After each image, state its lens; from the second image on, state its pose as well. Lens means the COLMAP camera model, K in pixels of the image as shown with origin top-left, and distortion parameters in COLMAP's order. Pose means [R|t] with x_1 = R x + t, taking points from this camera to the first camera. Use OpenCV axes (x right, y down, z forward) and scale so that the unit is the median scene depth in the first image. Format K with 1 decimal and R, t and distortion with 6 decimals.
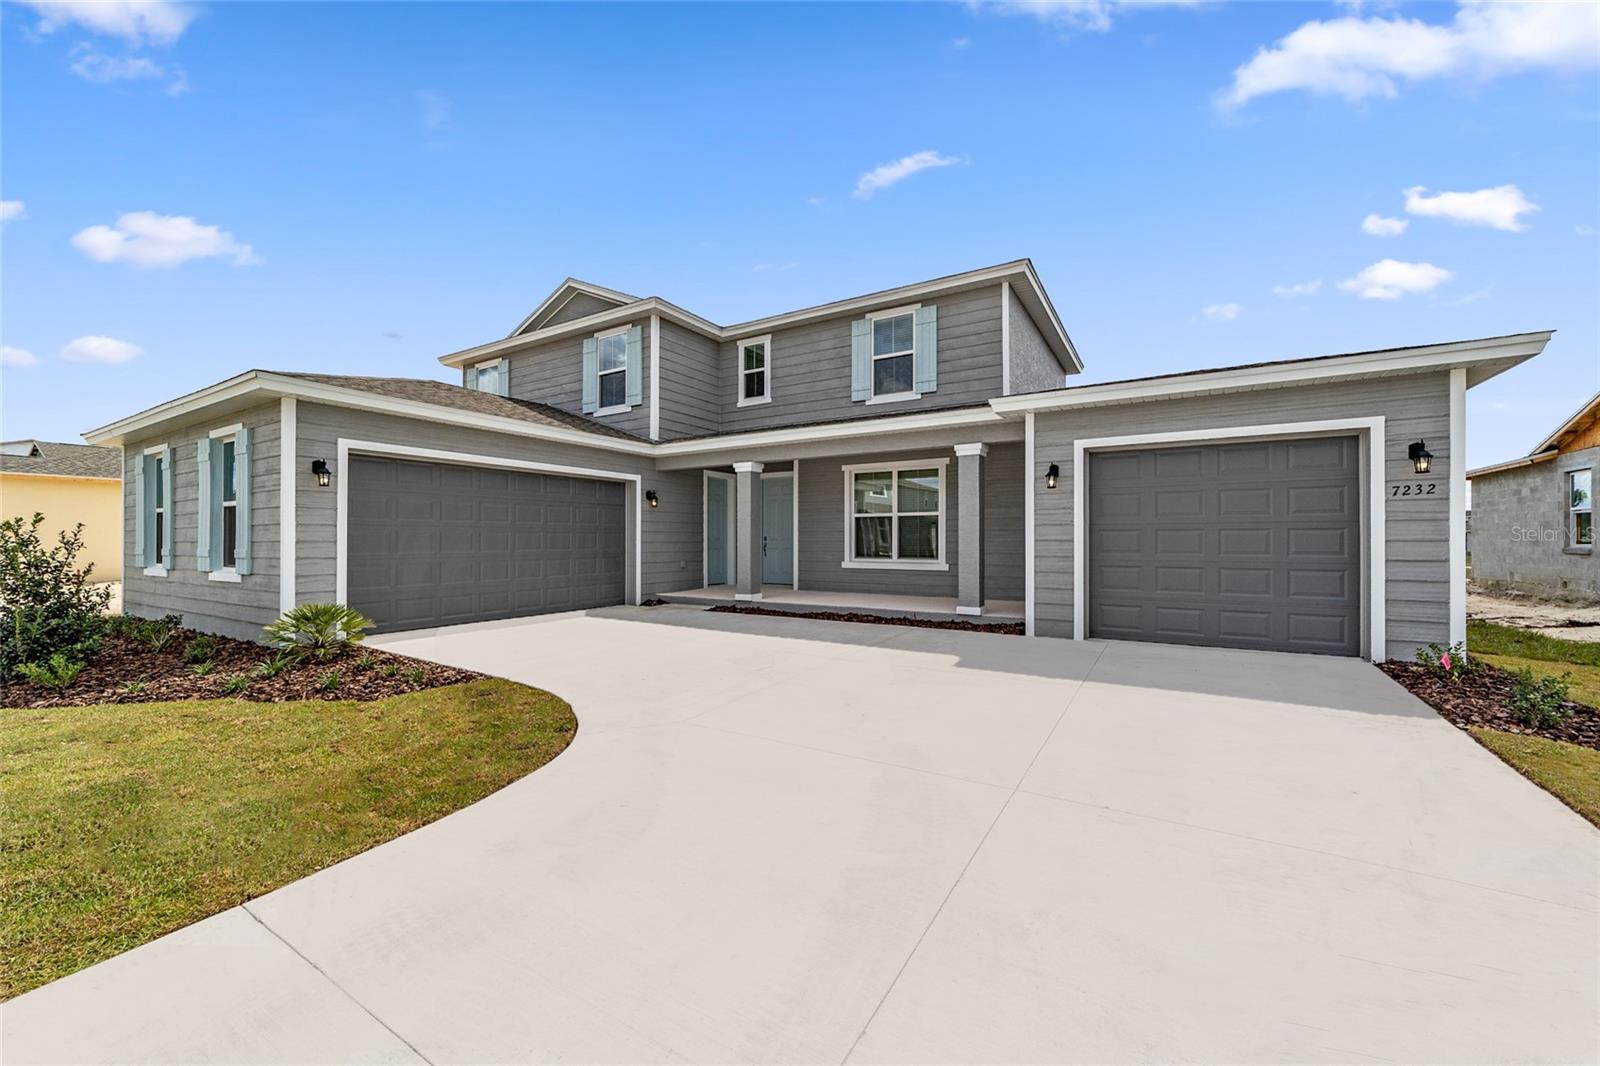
lens RADIAL K [[611.9, 0, 799.8], [0, 611.9, 540.1], [0, 0, 1]] dist [-0.002777, -0.000044]
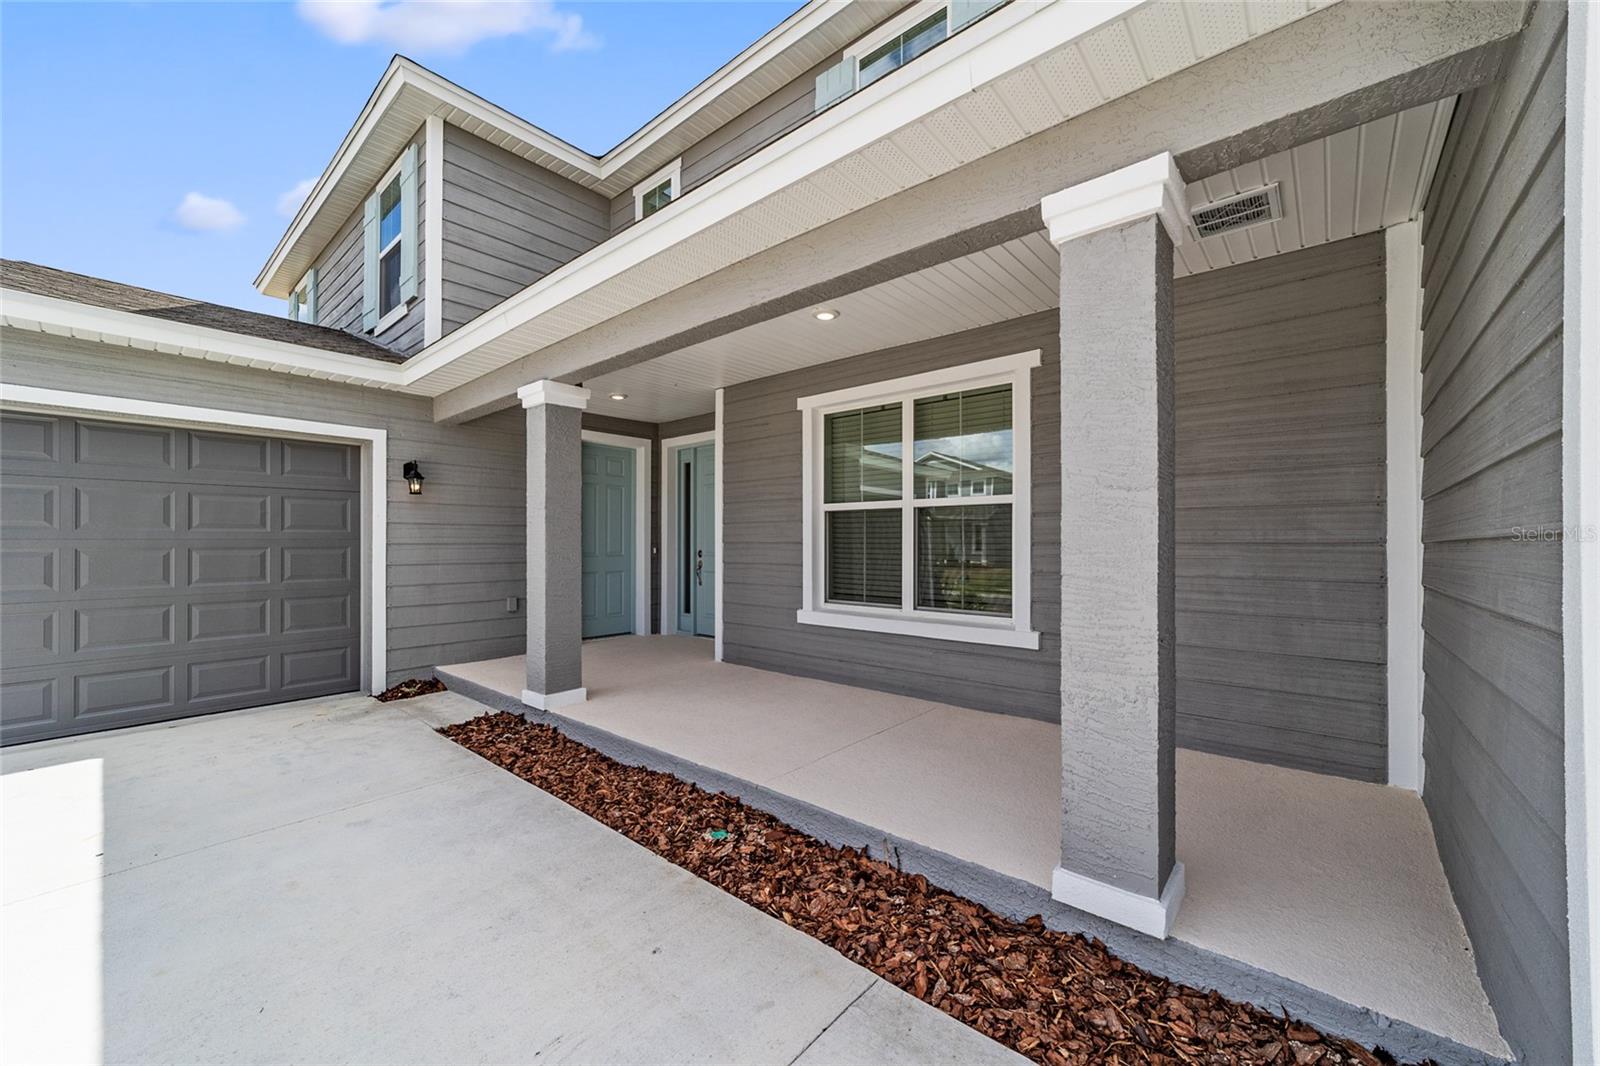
lens RADIAL K [[611.9, 0, 799.8], [0, 611.9, 540.1], [0, 0, 1]] dist [-0.002777, -0.000044]
pose [[0.986261, -0.000833, -0.165192, 0.148810], [0.000019, 0.999988, -0.004926, -0.014491], [0.165194, 0.004855, 0.986249, 0.560534]]
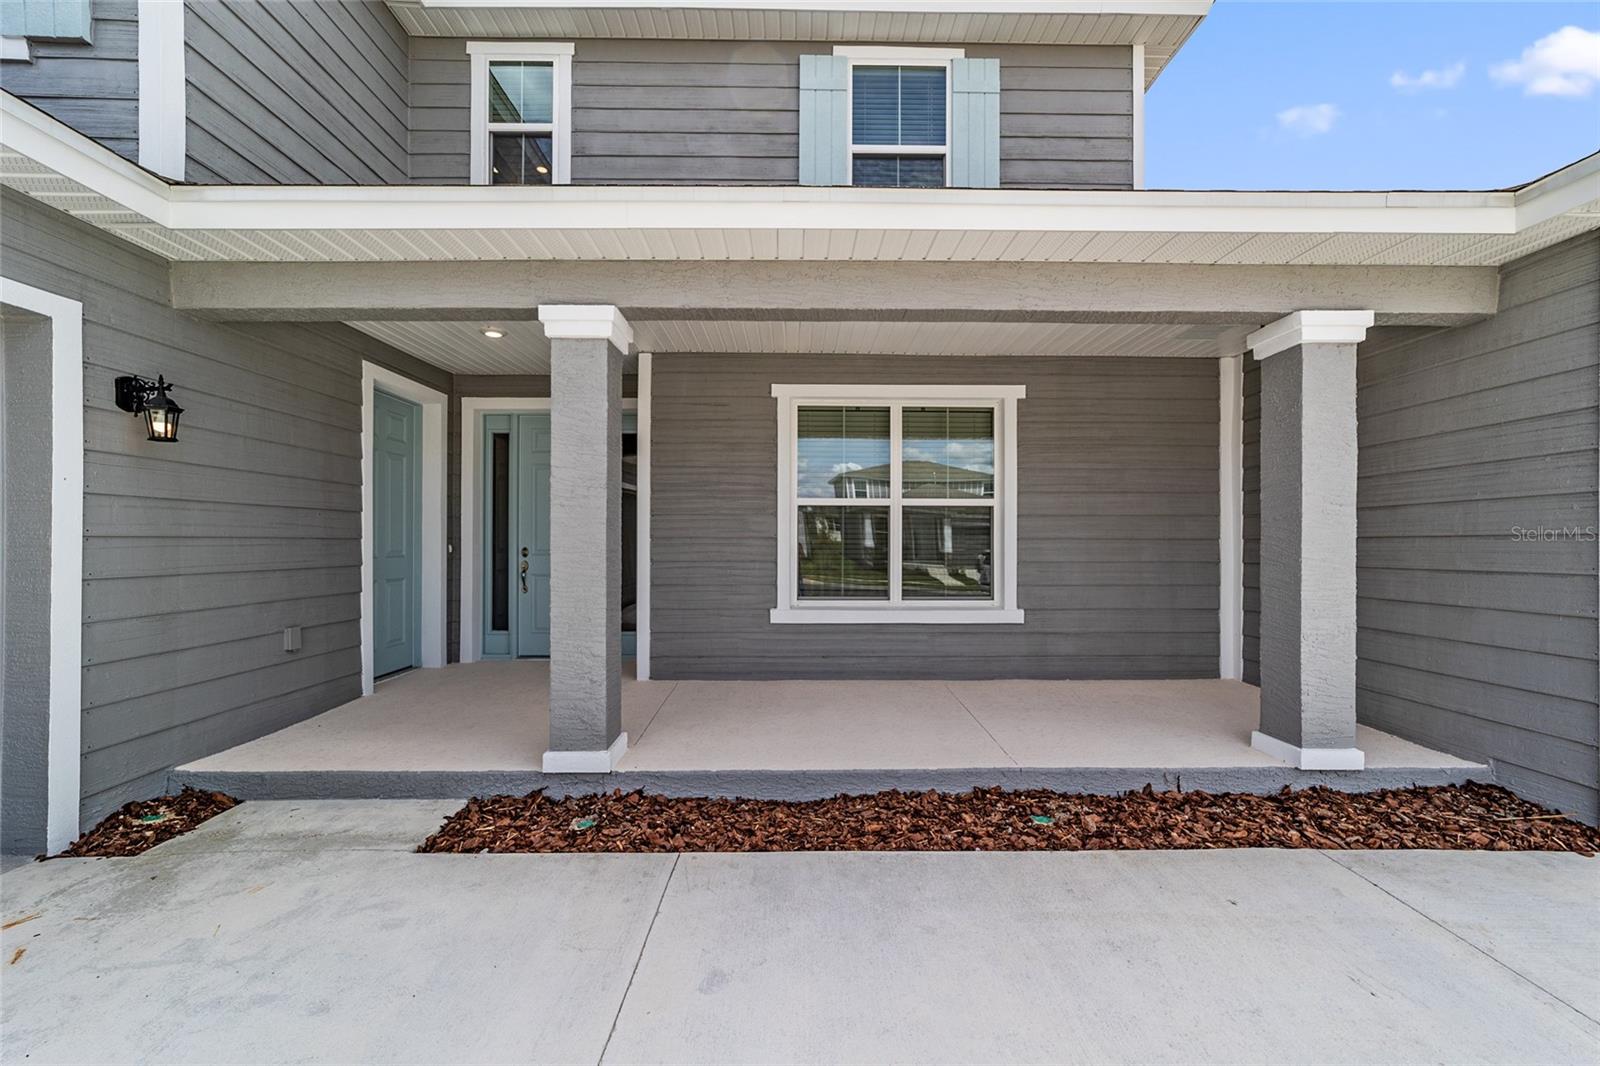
lens RADIAL K [[619.2, 0, 801.6], [0, 619.2, 540.2], [0, 0, 1]] dist [-0.011868, 0.006575]
pose [[0.847910, 0.002027, 0.530137, -0.145868], [-0.001446, 0.999998, -0.001511, -0.012519], [-0.530139, 0.000515, 0.847911, 0.634327]]
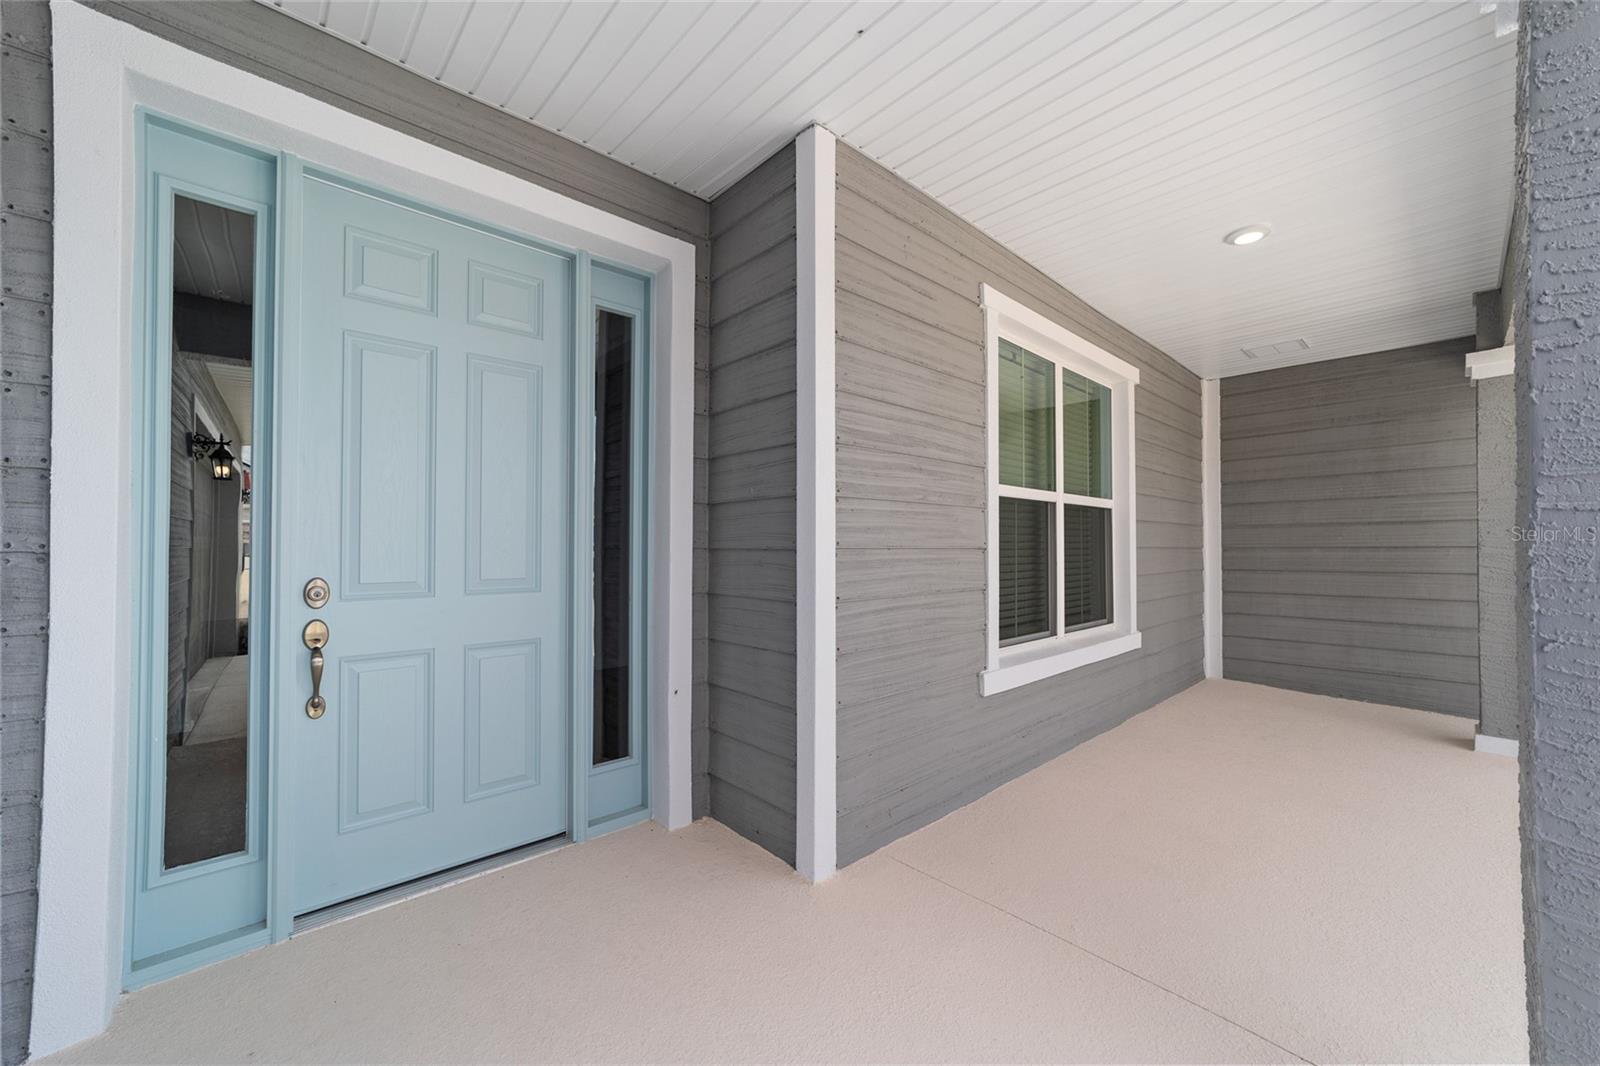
lens RADIAL K [[611.9, 0, 799.8], [0, 611.9, 540.1], [0, 0, 1]] dist [-0.002777, -0.000044]
pose [[0.279490, 0.013522, 0.960053, -0.192710], [0.002371, 0.999888, -0.014773, -0.014763], [-0.960146, 0.006406, 0.279427, 1.022266]]
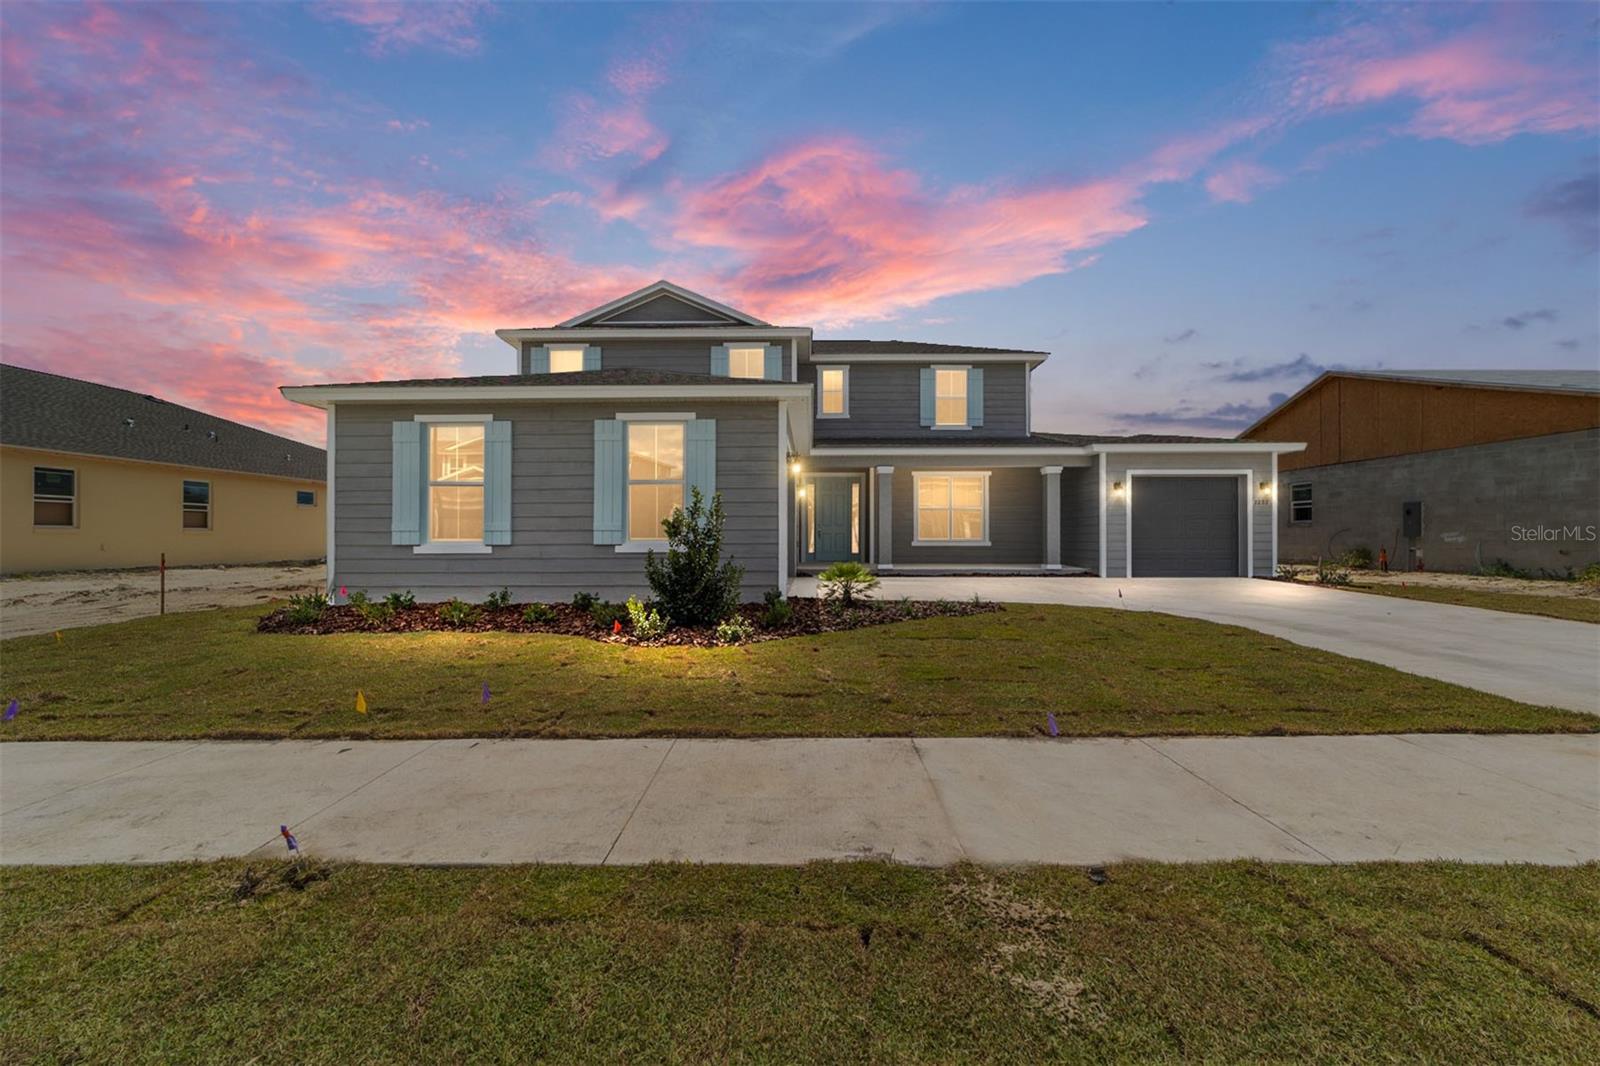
lens RADIAL K [[651.1, 0, 800.0], [0, 651.1, 533.0], [0, 0, 1]] dist [-0.002058, -0.000072]
pose [[0.858100, 0.003633, 0.513470, -0.911194], [0.001421, 0.999954, -0.009449, 0.029853], [-0.513481, 0.008838, 0.858055, -0.123991]]
